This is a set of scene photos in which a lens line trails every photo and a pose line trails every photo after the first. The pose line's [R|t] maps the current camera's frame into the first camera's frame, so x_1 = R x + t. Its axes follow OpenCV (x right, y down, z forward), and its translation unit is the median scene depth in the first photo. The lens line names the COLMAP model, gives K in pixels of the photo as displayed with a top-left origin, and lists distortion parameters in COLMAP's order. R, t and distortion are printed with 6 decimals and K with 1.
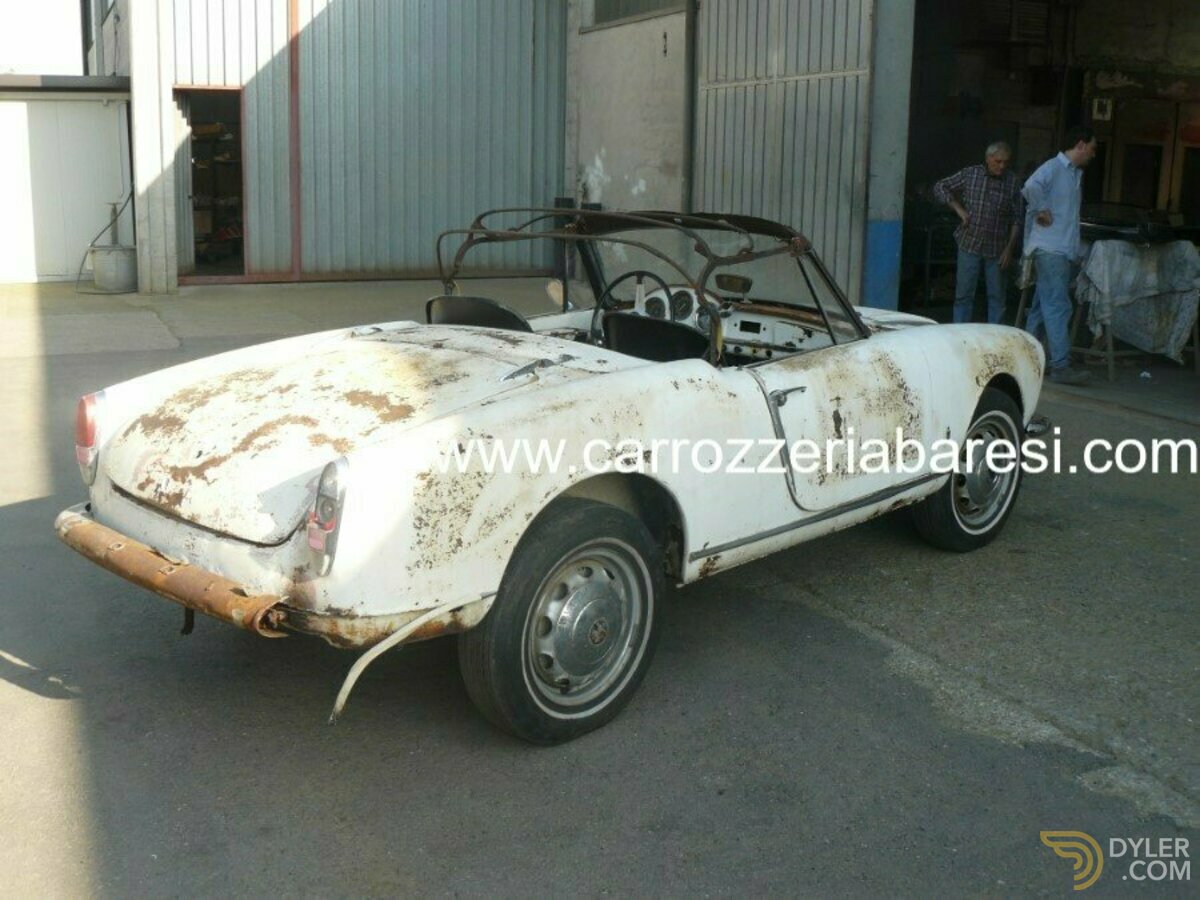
lens RADIAL K [[1293.3, 0, 594.8], [0, 1293.3, 451.8], [0, 0, 1]] dist [-0.180833, 0.186398]
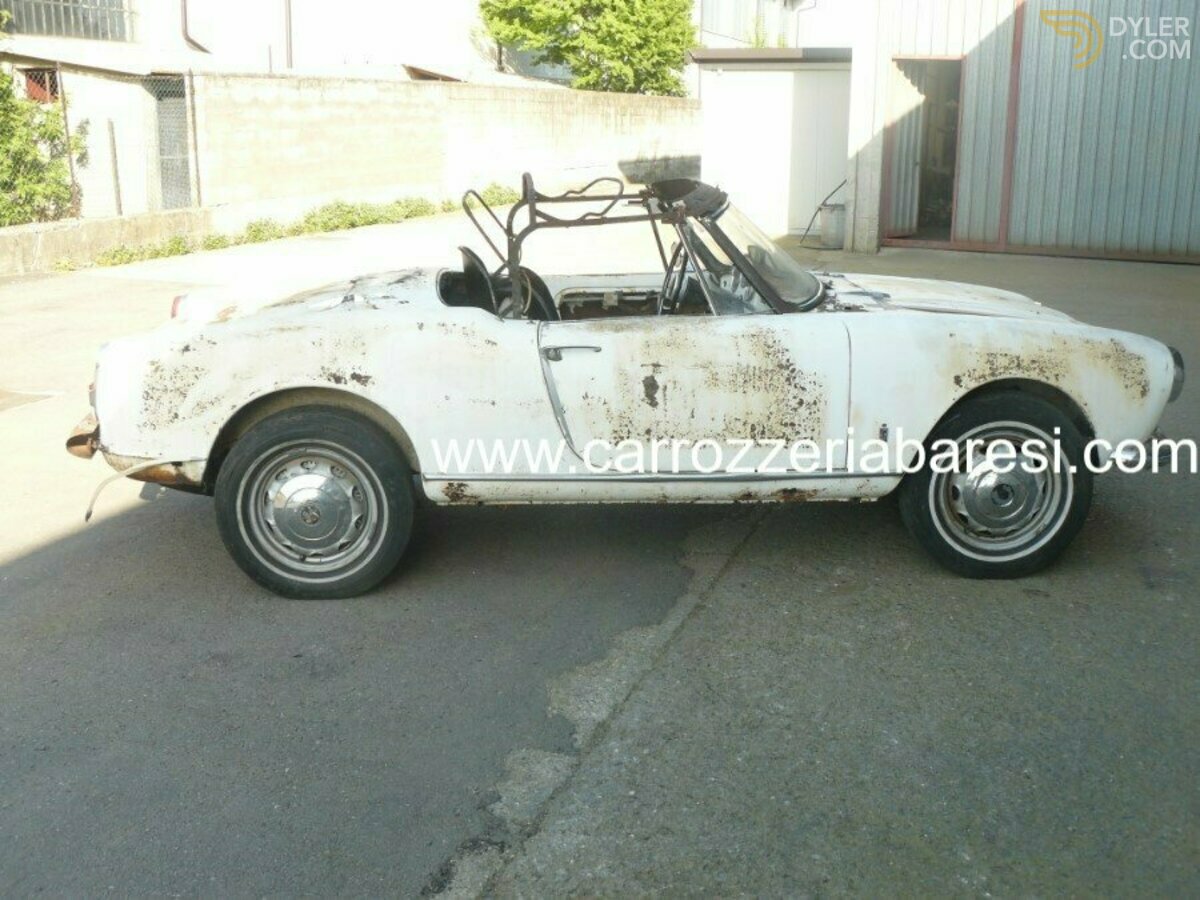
lens RADIAL K [[1293.3, 0, 594.8], [0, 1293.3, 451.8], [0, 0, 1]] dist [-0.180833, 0.186398]
pose [[0.727769, 0.162476, -0.666299, 0.840870], [-0.146172, 0.985957, 0.080767, -0.049346], [0.670064, 0.038614, 0.741298, 0.220831]]
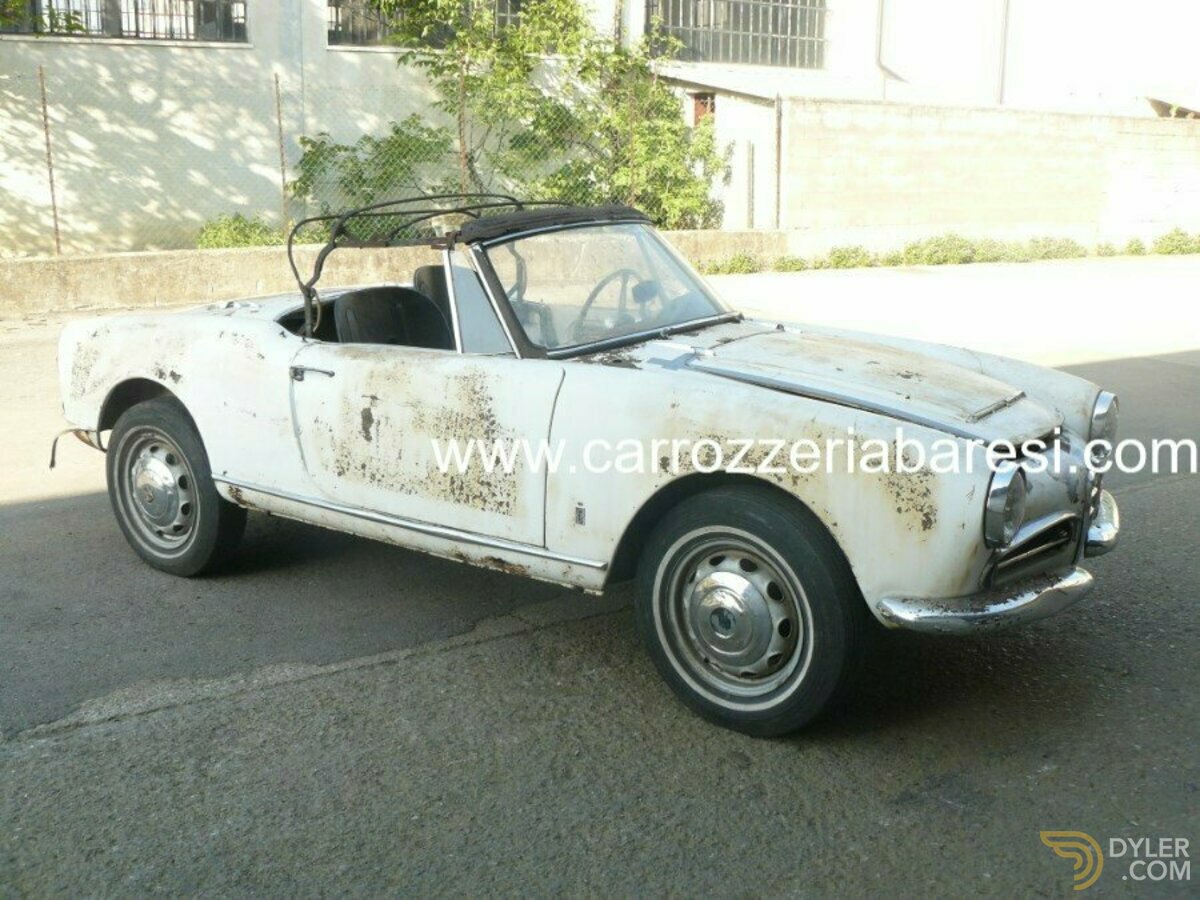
lens RADIAL K [[1293.3, 0, 594.8], [0, 1293.3, 451.8], [0, 0, 1]] dist [-0.180833, 0.186398]
pose [[0.163134, 0.218886, -0.962017, 1.138875], [-0.226635, 0.957318, 0.179385, -0.210593], [0.960221, 0.188762, 0.205778, 0.970603]]
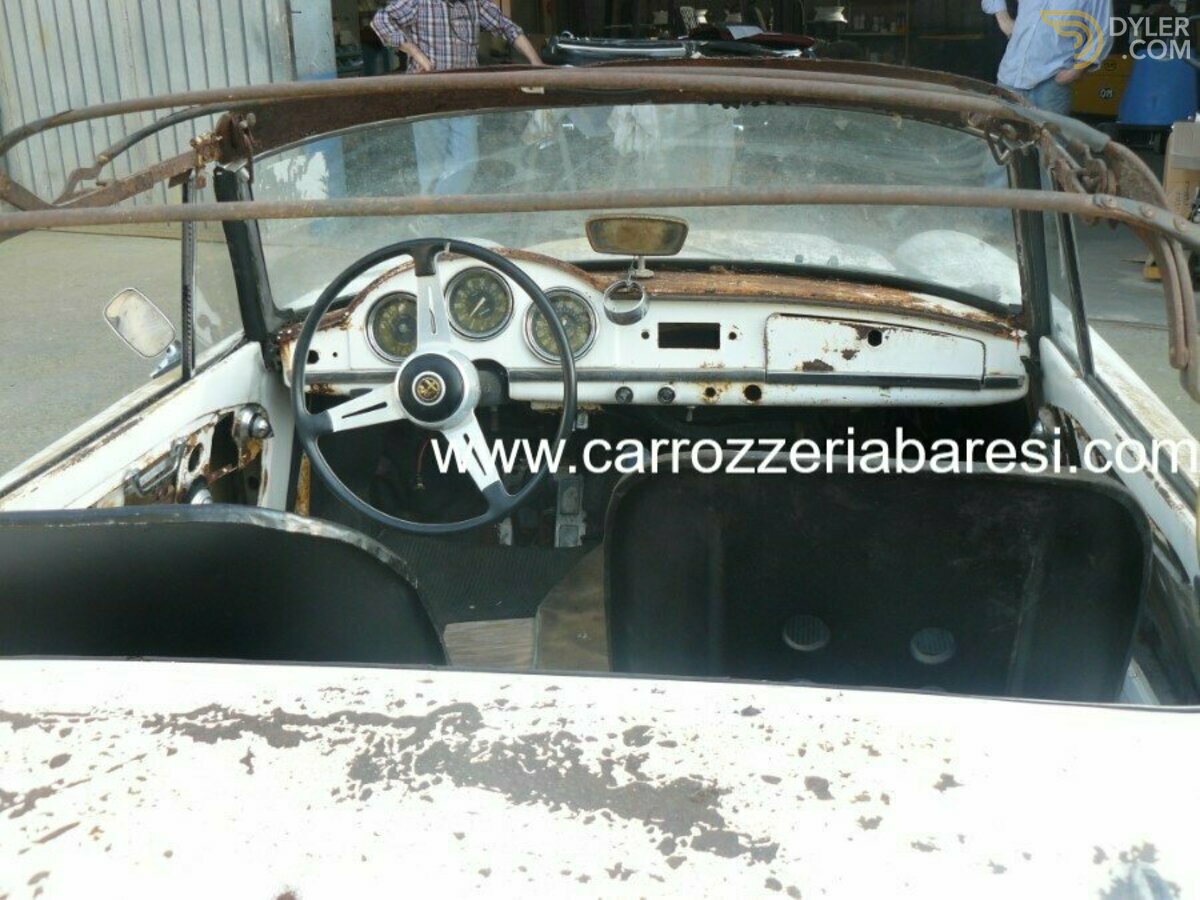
lens RADIAL K [[1293.3, 0, 594.8], [0, 1293.3, 451.8], [0, 0, 1]] dist [-0.180833, 0.186398]
pose [[0.830270, -0.230923, 0.507274, -0.145311], [0.173904, 0.972028, 0.157856, -0.156270], [-0.529537, -0.042846, 0.847204, 0.793362]]
